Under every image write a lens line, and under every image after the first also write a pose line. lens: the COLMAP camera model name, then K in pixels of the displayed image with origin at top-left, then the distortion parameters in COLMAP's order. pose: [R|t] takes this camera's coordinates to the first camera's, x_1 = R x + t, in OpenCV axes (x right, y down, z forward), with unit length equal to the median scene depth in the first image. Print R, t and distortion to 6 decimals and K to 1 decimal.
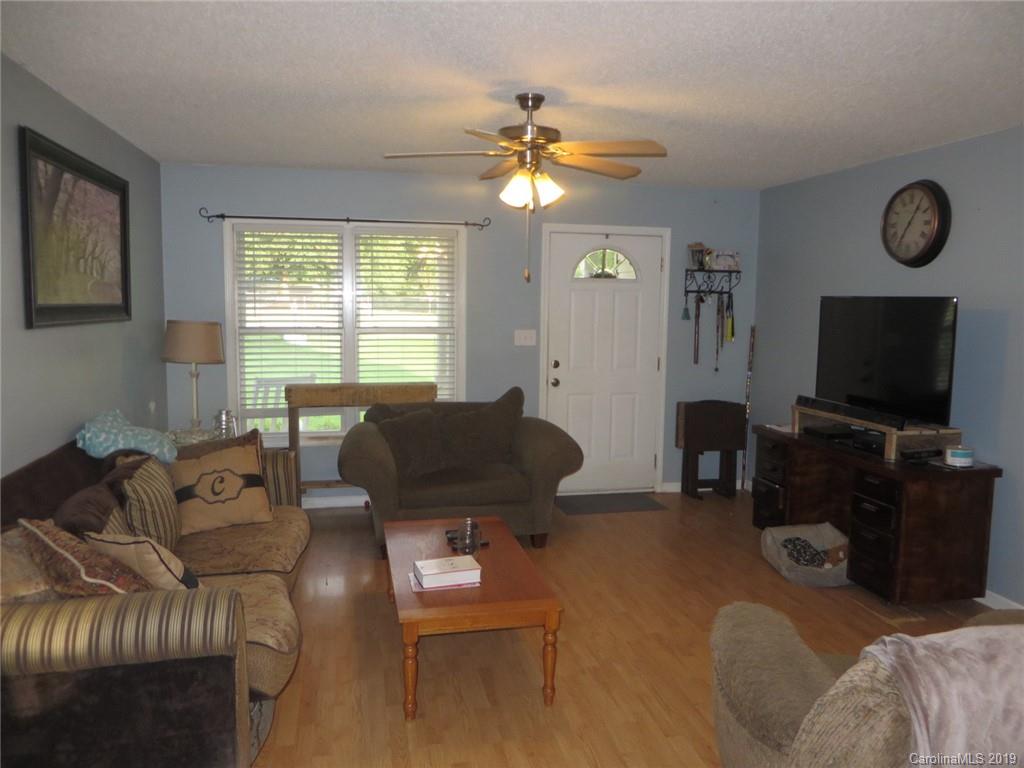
lens RADIAL K [[764.9, 0, 512.0], [0, 764.9, 384.0], [0, 0, 1]] dist [-0.010848, 0.000204]
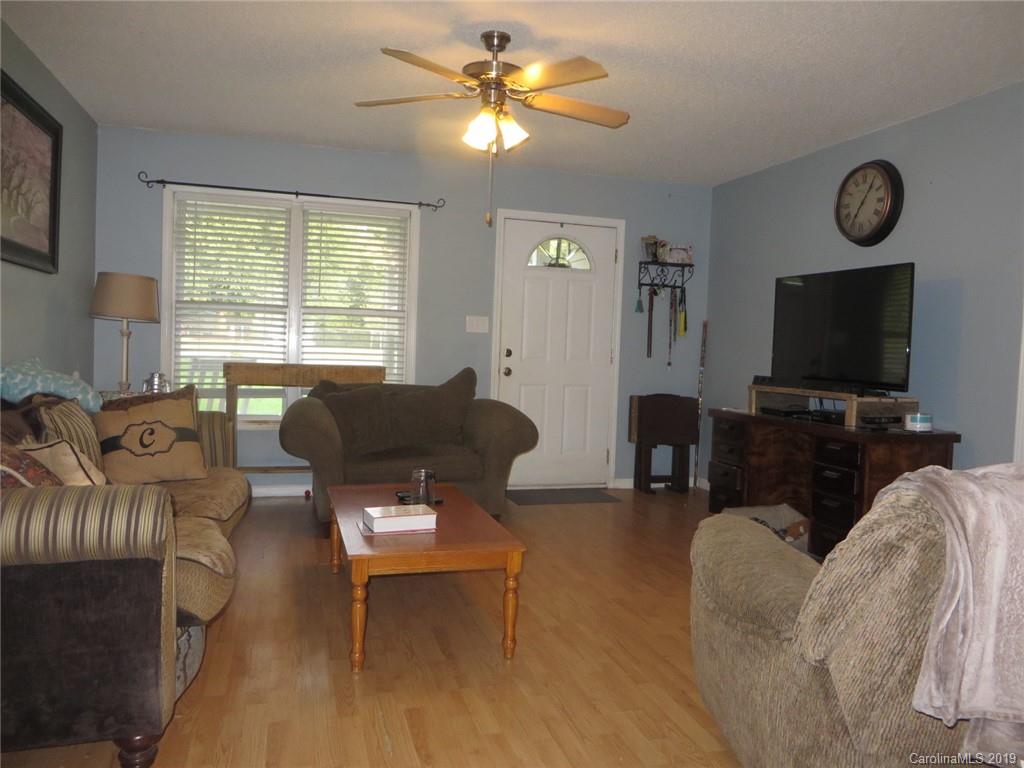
lens RADIAL K [[764.9, 0, 512.0], [0, 764.9, 384.0], [0, 0, 1]] dist [-0.010848, 0.000204]
pose [[0.996792, 0.019285, 0.077678, -0.018661], [-0.014474, 0.997969, -0.062033, 0.106000], [-0.078717, 0.060710, 0.995047, 0.044607]]
